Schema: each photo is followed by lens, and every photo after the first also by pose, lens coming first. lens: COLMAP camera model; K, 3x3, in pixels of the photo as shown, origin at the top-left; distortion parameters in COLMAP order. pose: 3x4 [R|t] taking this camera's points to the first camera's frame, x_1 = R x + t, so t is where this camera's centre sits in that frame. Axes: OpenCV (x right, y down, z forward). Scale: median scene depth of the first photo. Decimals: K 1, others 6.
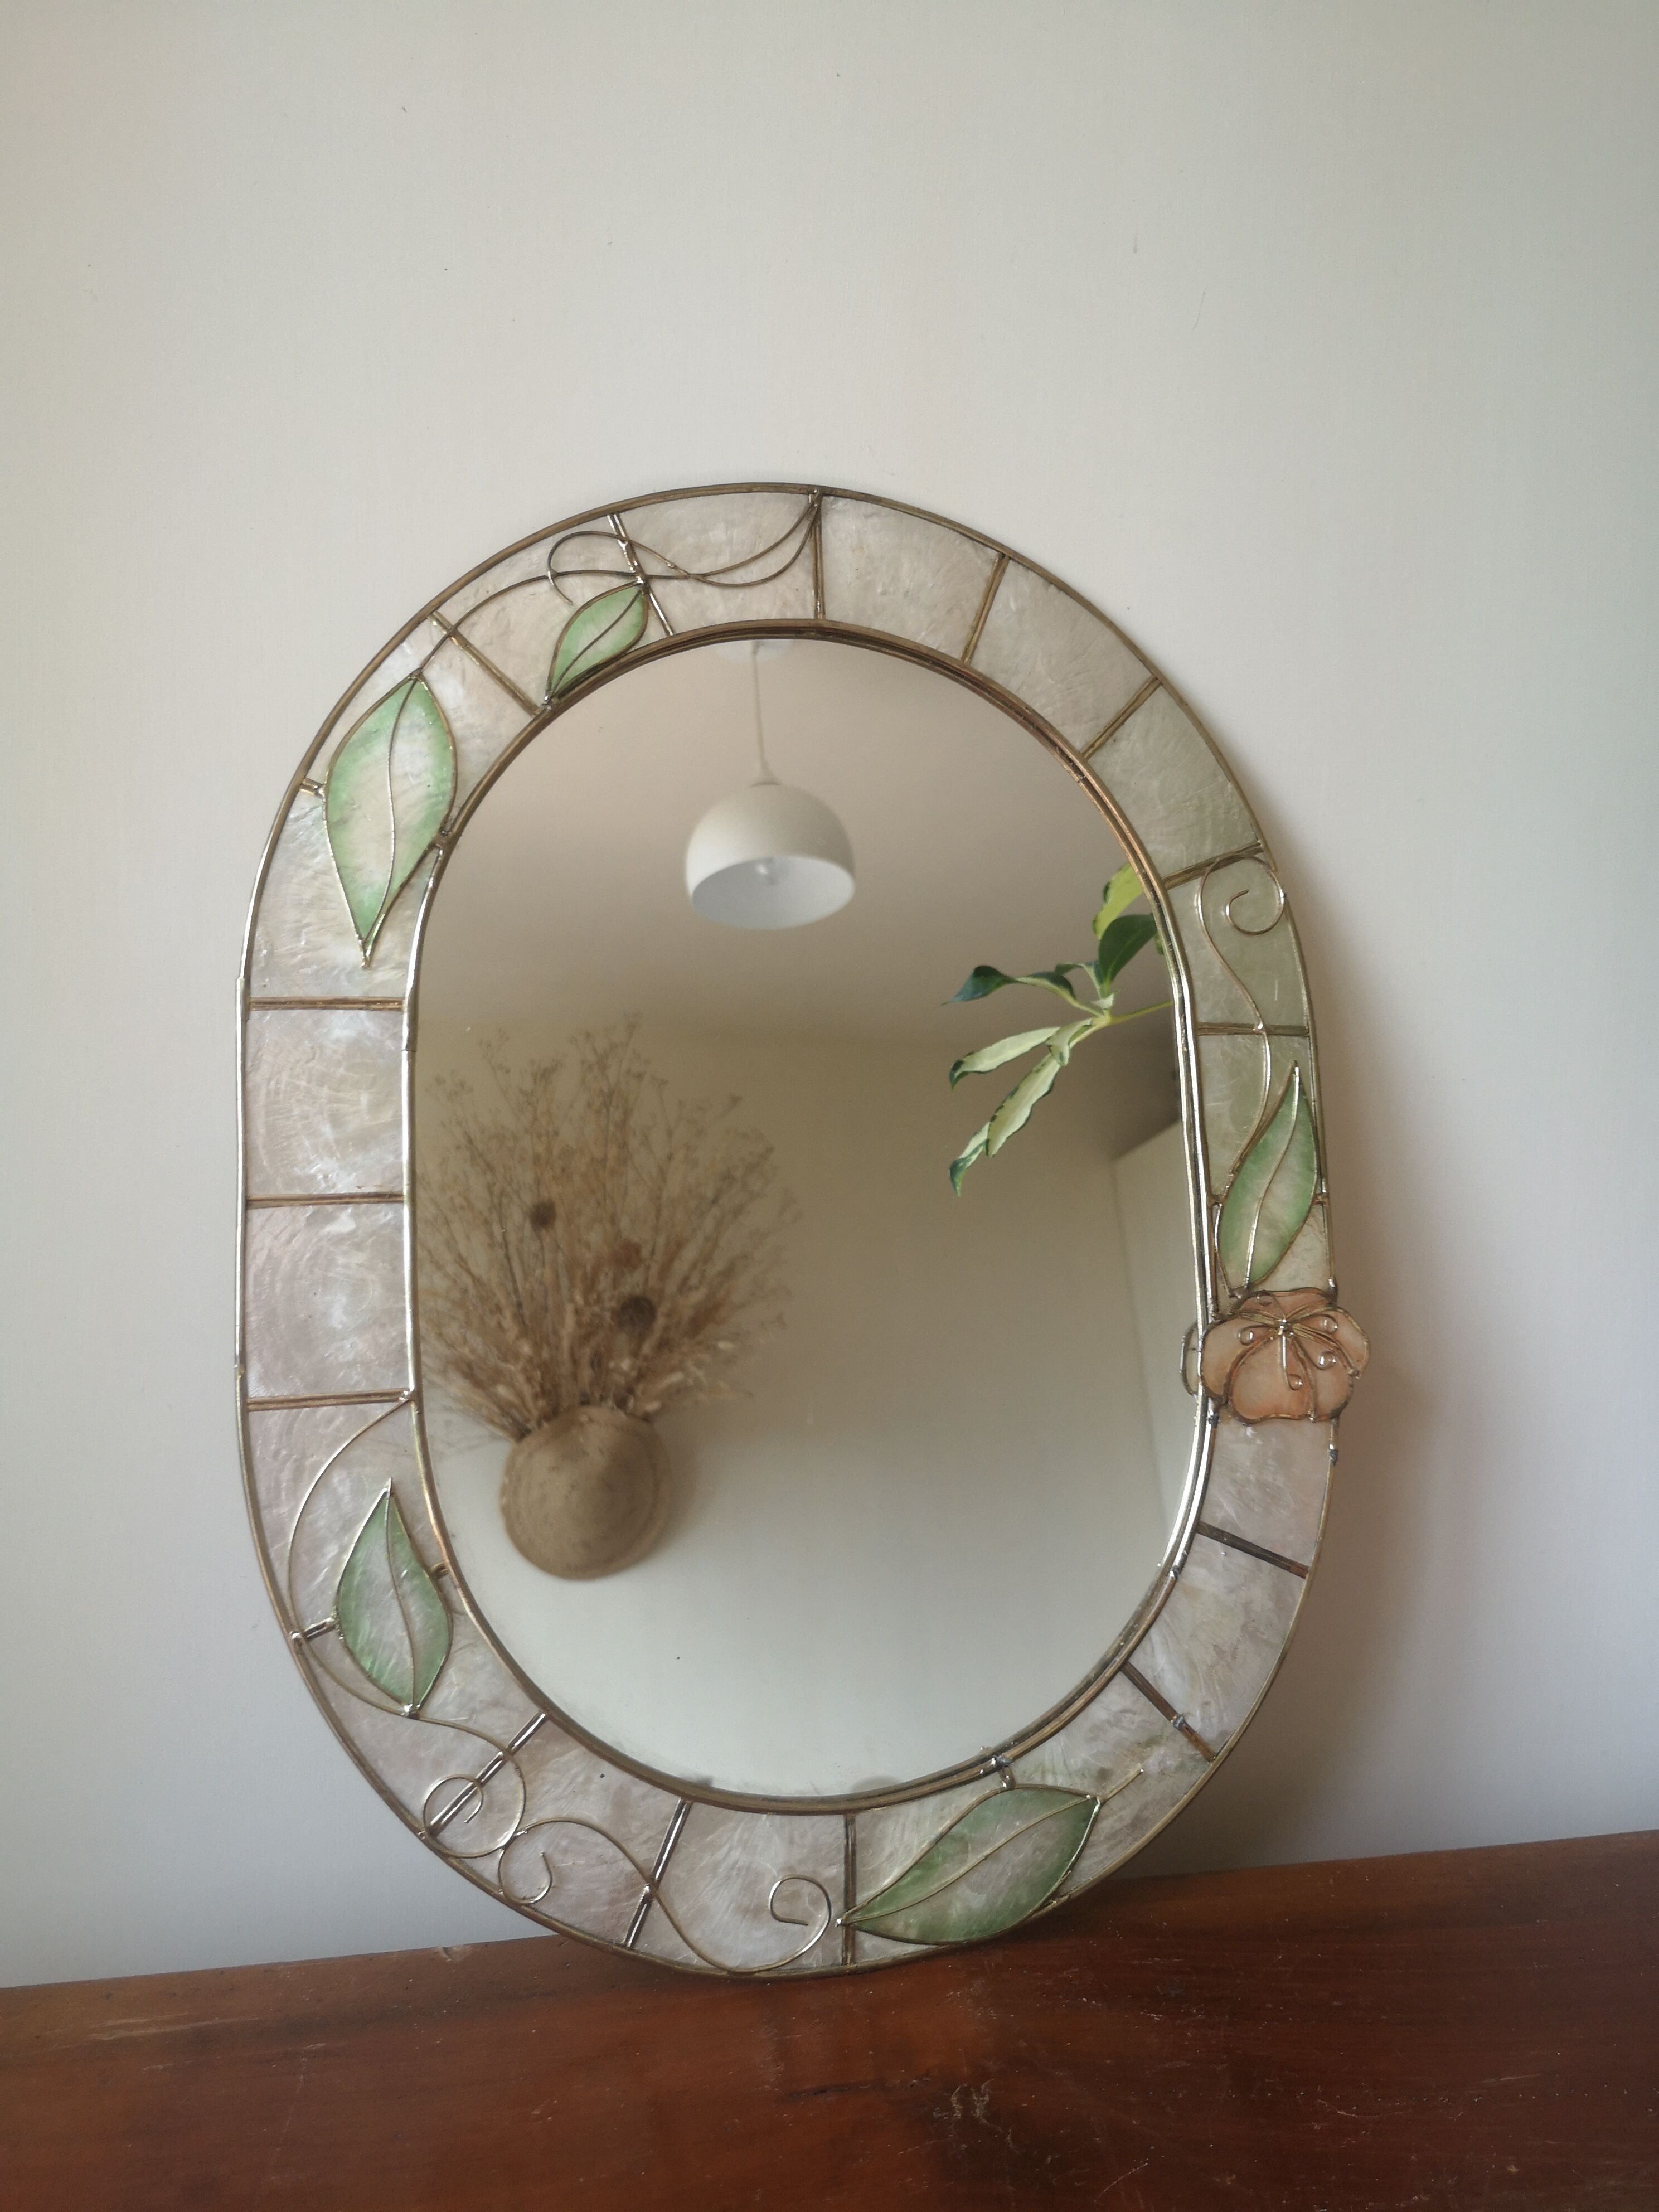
lens RADIAL K [[1697.3, 0, 844.3], [0, 1697.3, 1099.1], [0, 0, 1]] dist [0.029416, -0.071994]
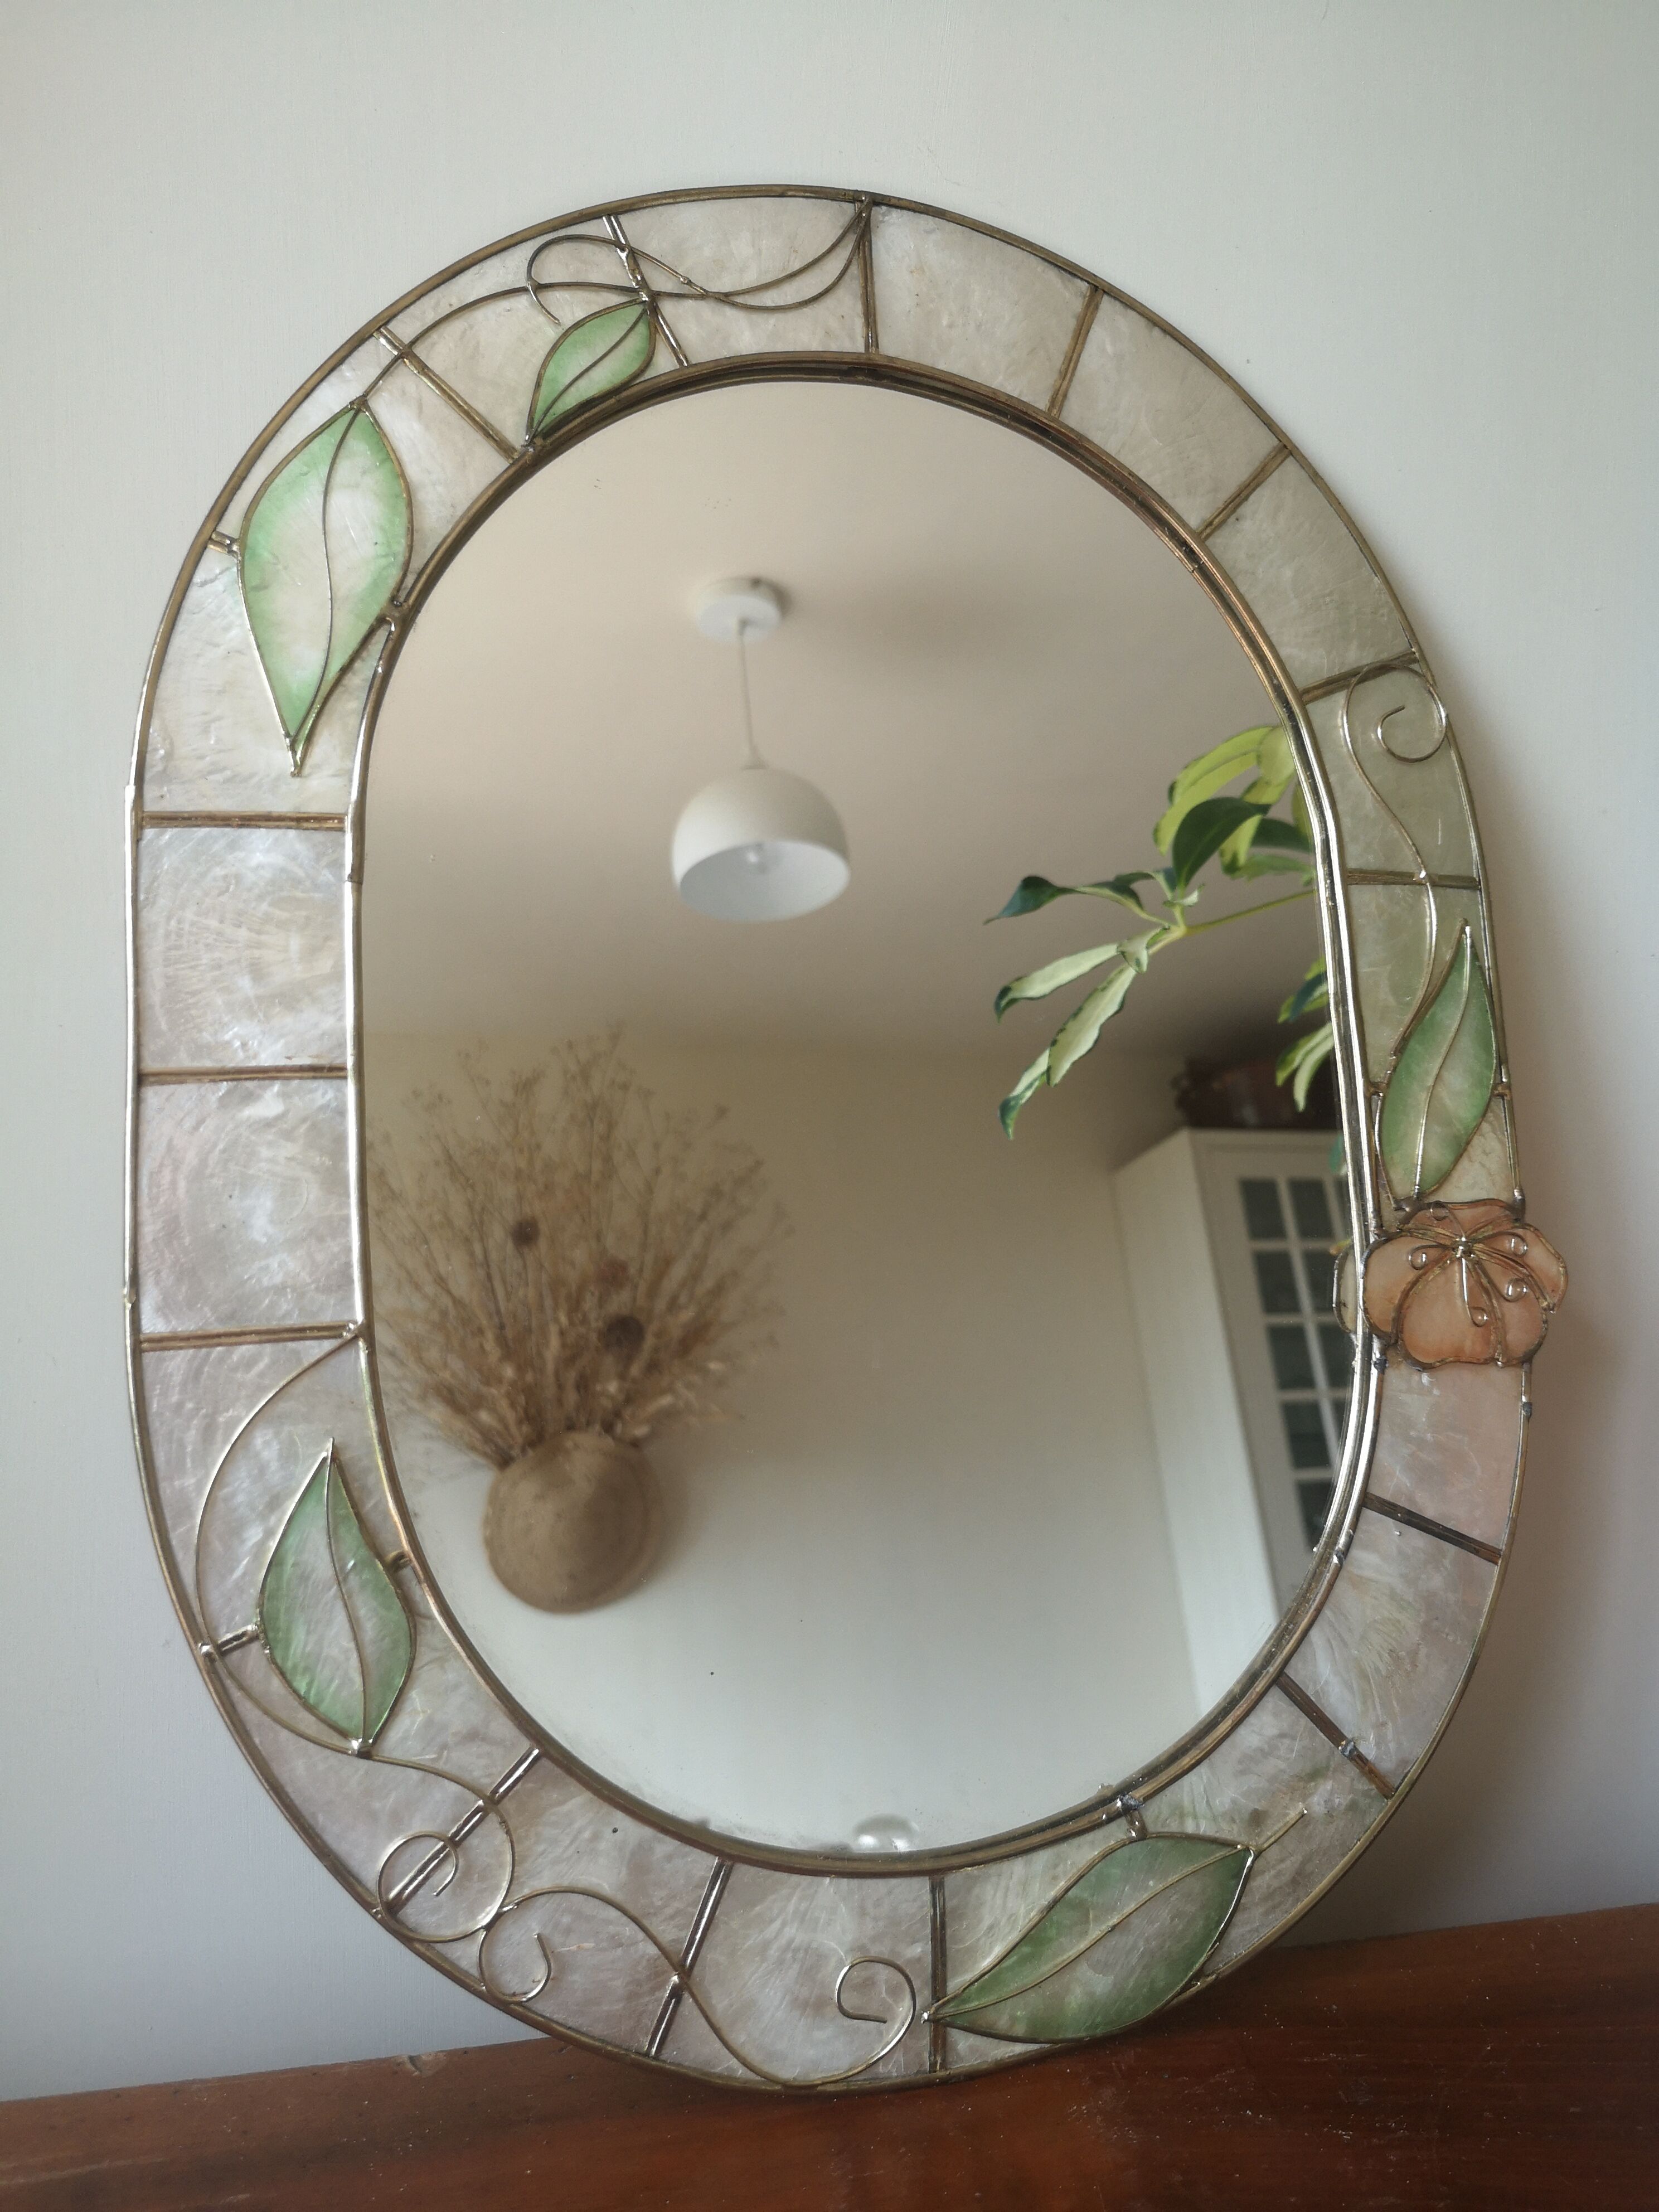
lens RADIAL K [[1697.3, 0, 834.0], [0, 1697.3, 1103.9], [0, 0, 1]] dist [0.029416, -0.071994]
pose [[0.999910, -0.012344, 0.005349, -0.040757], [0.012427, 0.999797, -0.015889, 0.079383], [-0.005152, 0.015954, 0.999859, 0.214564]]
